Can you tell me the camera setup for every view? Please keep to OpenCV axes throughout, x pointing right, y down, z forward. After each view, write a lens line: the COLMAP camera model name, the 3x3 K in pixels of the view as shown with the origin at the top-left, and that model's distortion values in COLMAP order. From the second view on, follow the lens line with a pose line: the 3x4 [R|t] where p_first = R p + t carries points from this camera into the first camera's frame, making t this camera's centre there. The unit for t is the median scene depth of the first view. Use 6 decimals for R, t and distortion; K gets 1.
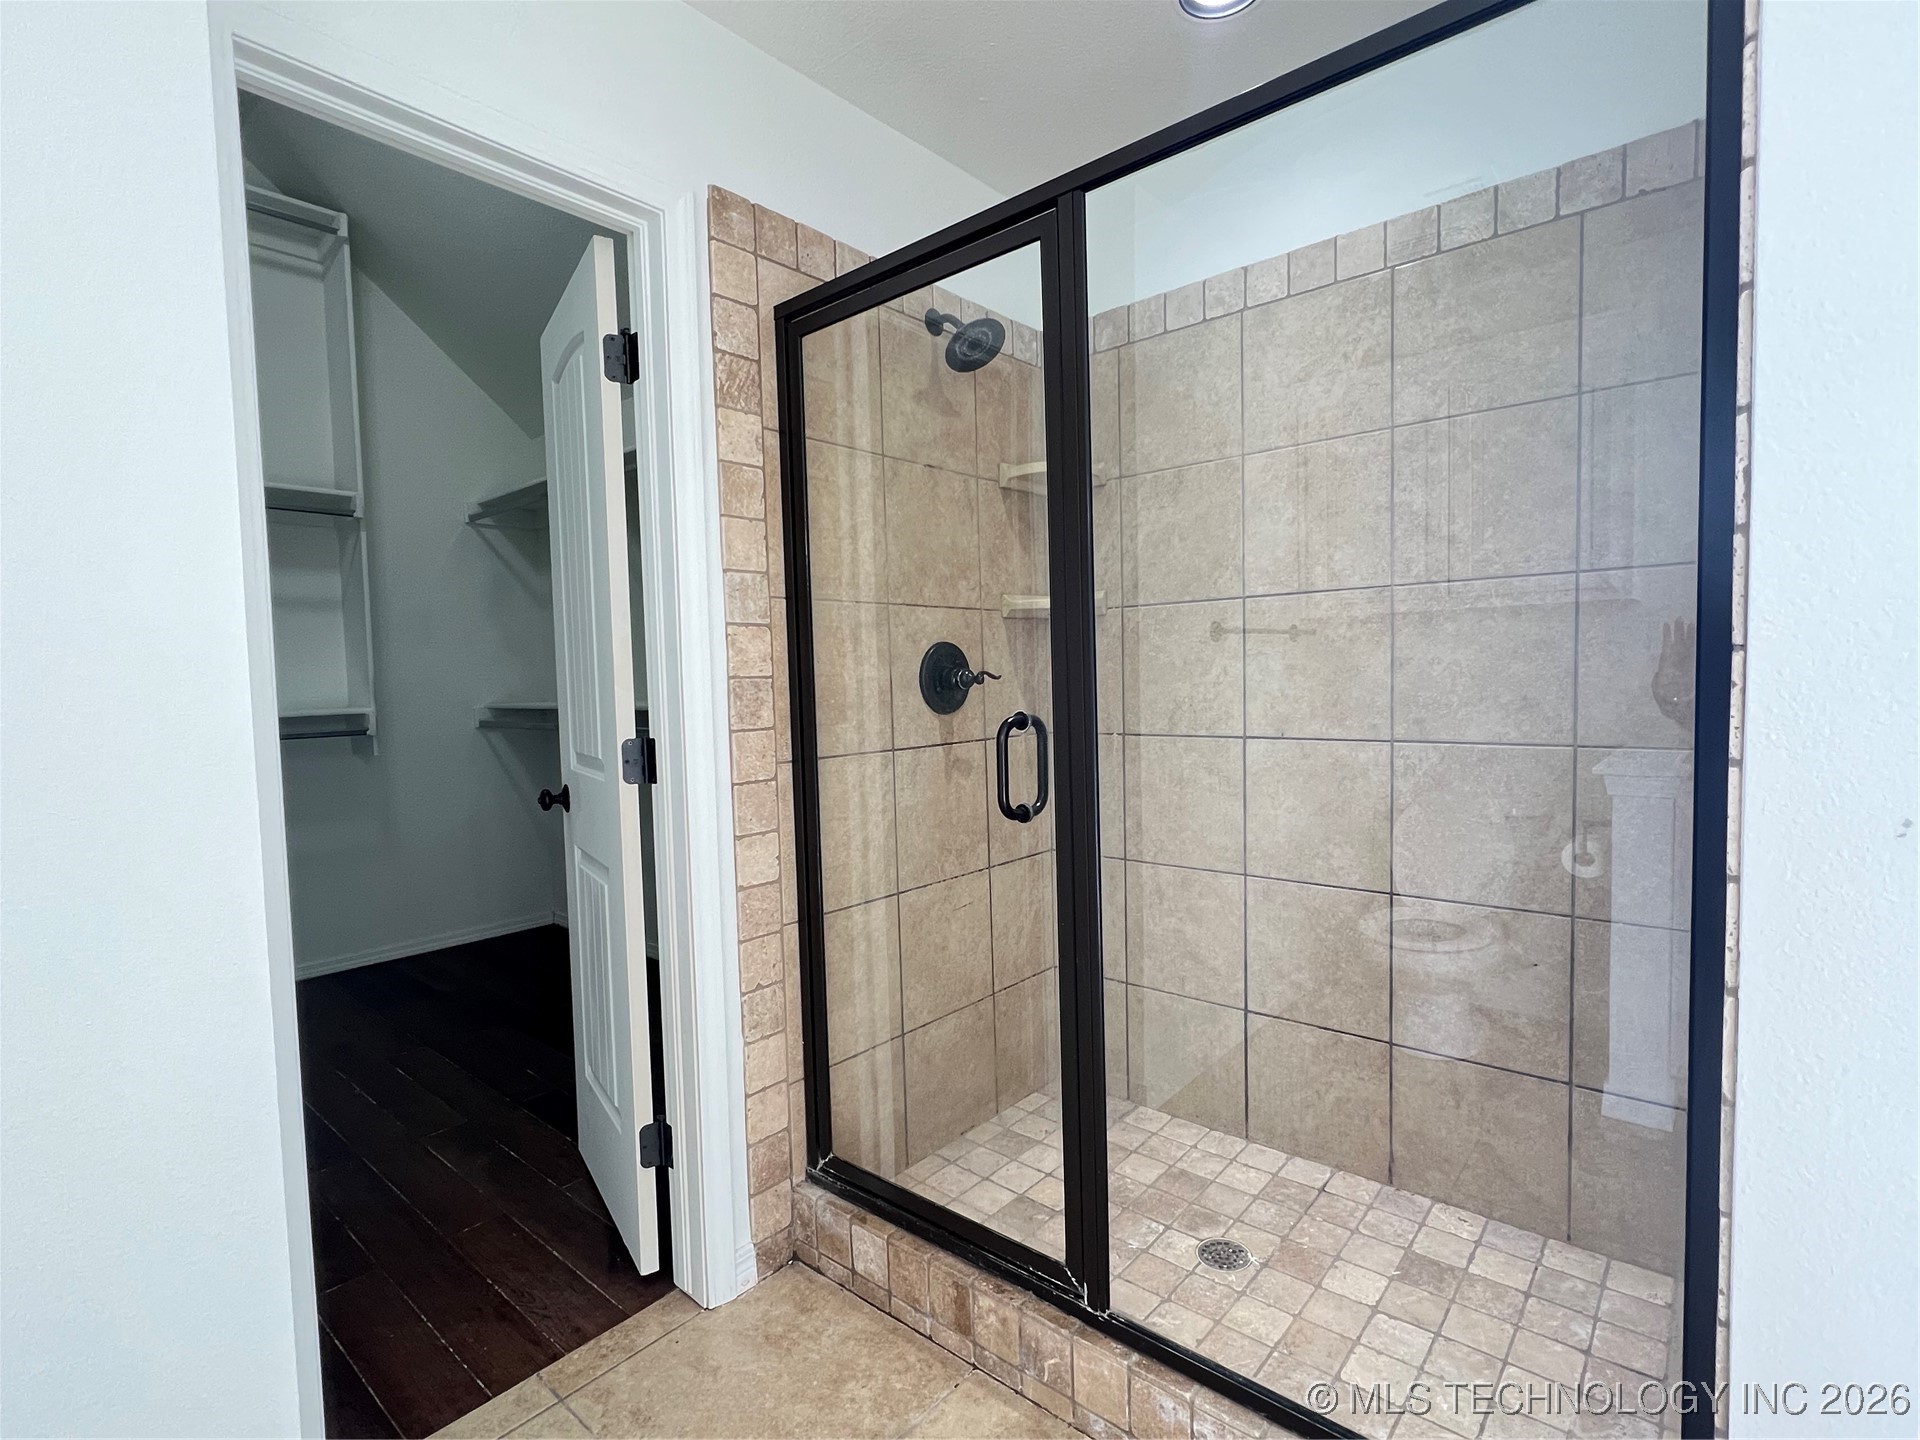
lens RADIAL K [[896.1, 0, 966.4], [0, 896.1, 726.1], [0, 0, 1]] dist [-0.002522, 0.000803]
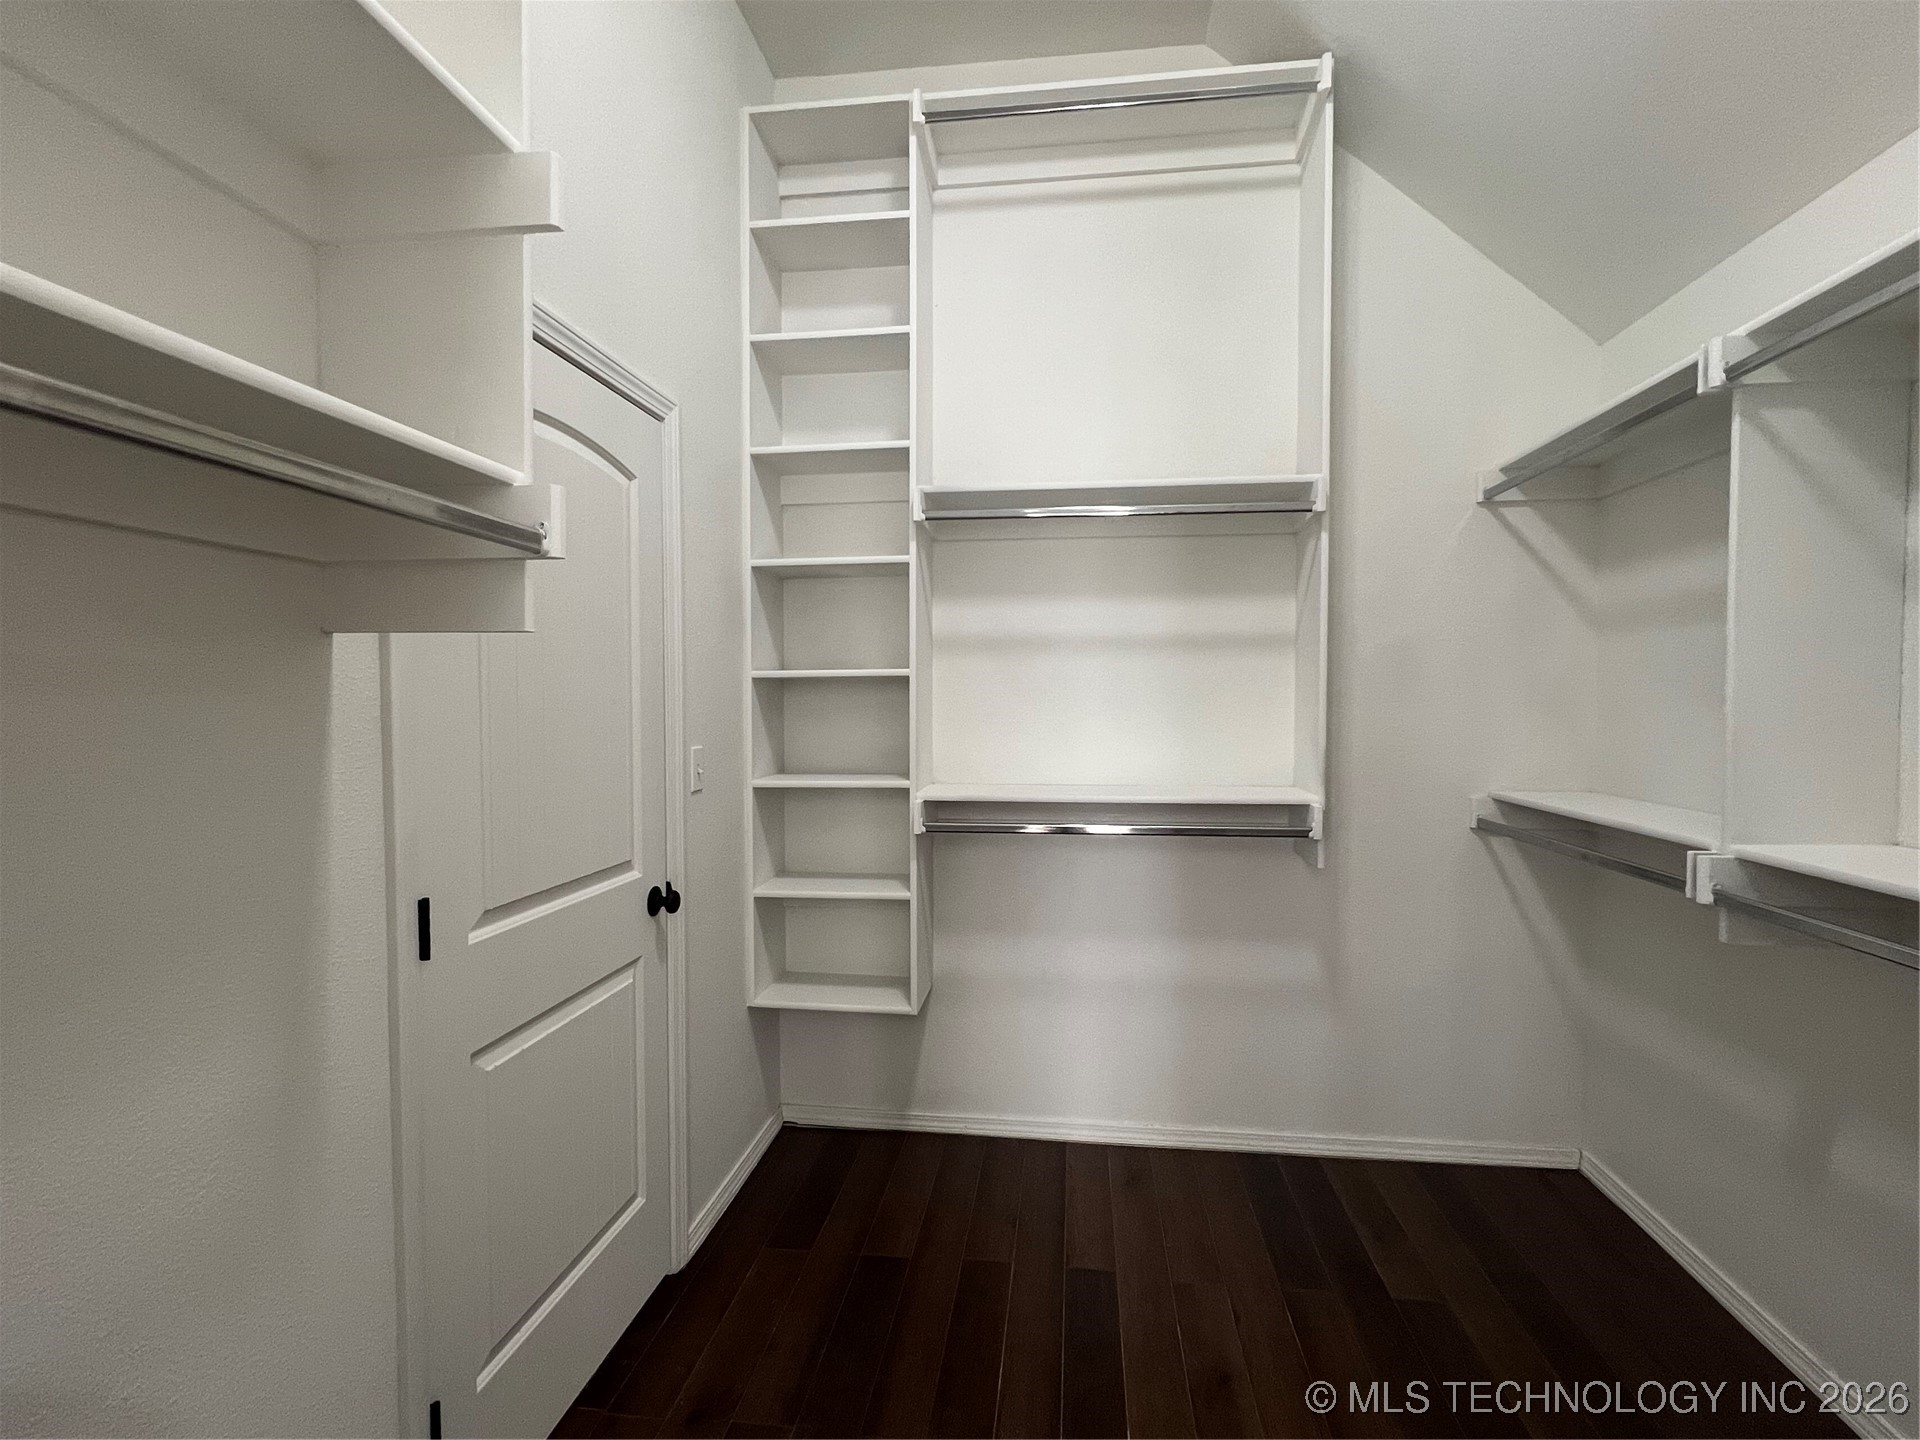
lens RADIAL K [[896.1, 0, 973.7], [0, 896.1, 723.0], [0, 0, 1]] dist [-0.002522, 0.000803]
pose [[0.541053, 0.046546, -0.839700, -0.482448], [-0.062948, 0.997908, 0.014755, -0.134542], [0.838629, 0.044874, 0.542851, 0.825318]]
